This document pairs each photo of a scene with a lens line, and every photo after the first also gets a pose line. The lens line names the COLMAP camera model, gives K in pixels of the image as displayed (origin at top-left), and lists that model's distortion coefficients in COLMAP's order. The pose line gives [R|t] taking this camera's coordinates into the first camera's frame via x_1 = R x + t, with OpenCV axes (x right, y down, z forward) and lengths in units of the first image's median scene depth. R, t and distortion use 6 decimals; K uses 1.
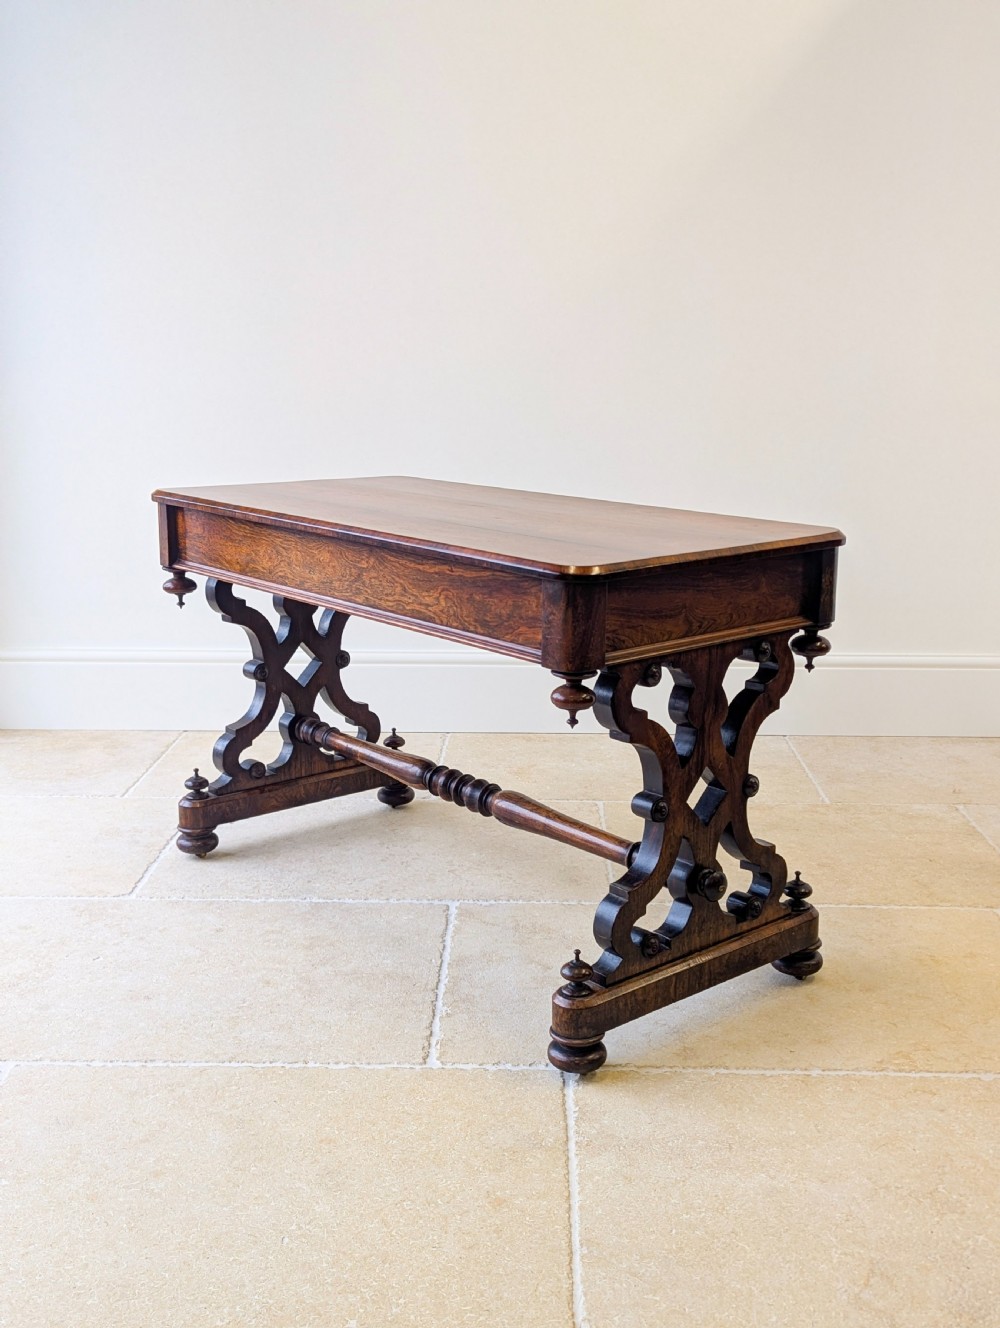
lens RADIAL K [[1347.1, 0, 496.2], [0, 1347.1, 637.4], [0, 0, 1]] dist [0.053139, 0.000098]
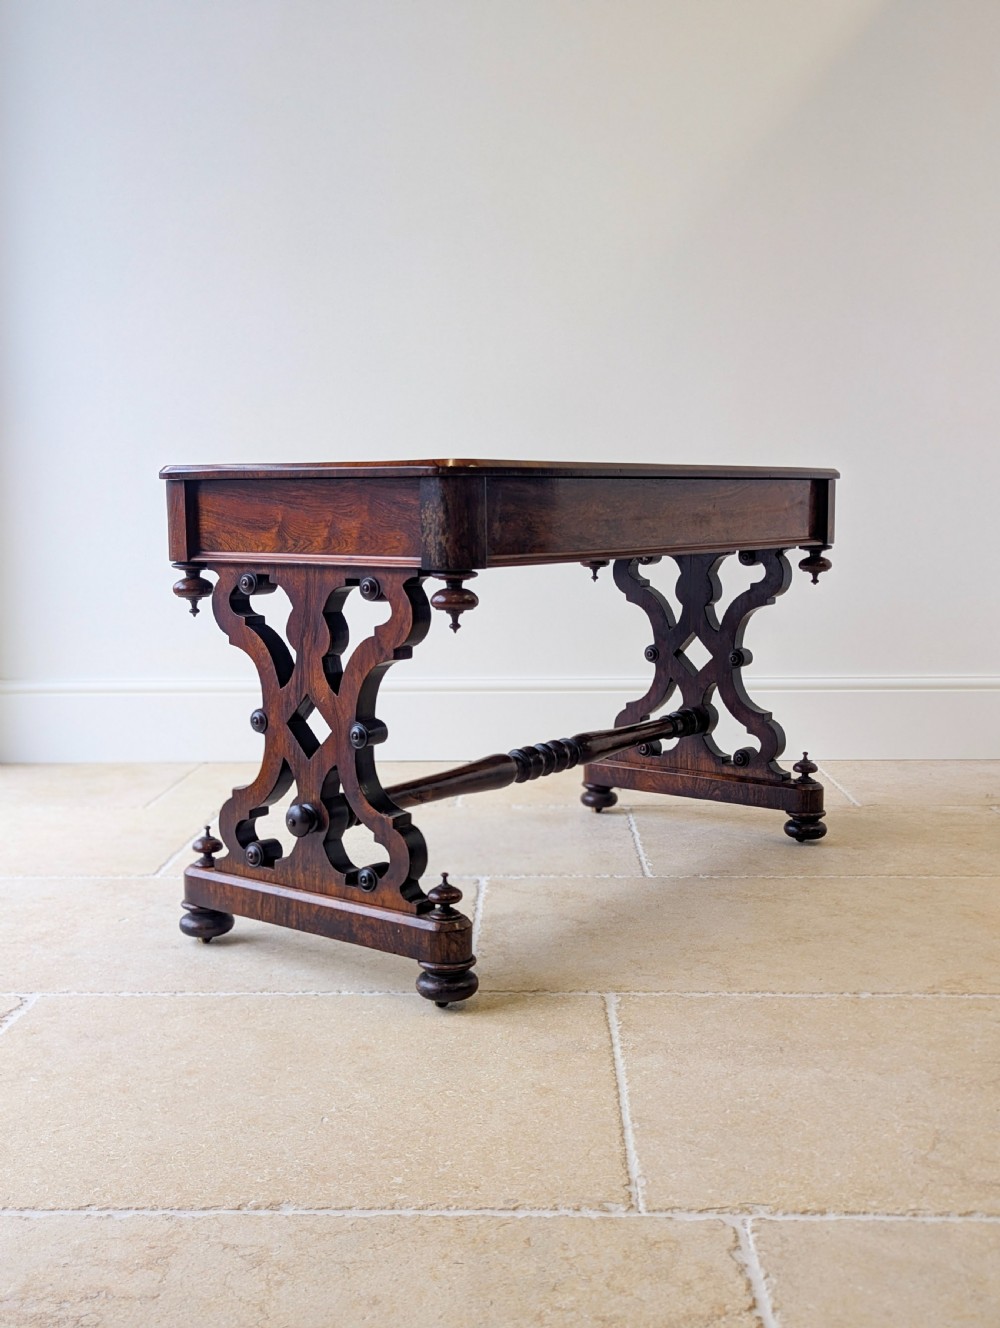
lens RADIAL K [[1347.1, 0, 496.2], [0, 1347.1, 637.4], [0, 0, 1]] dist [0.053139, 0.000098]
pose [[0.999941, -0.009448, -0.005429, -0.021885], [0.008822, 0.994379, -0.105513, 0.178254], [0.006396, 0.105458, 0.994403, 0.008857]]
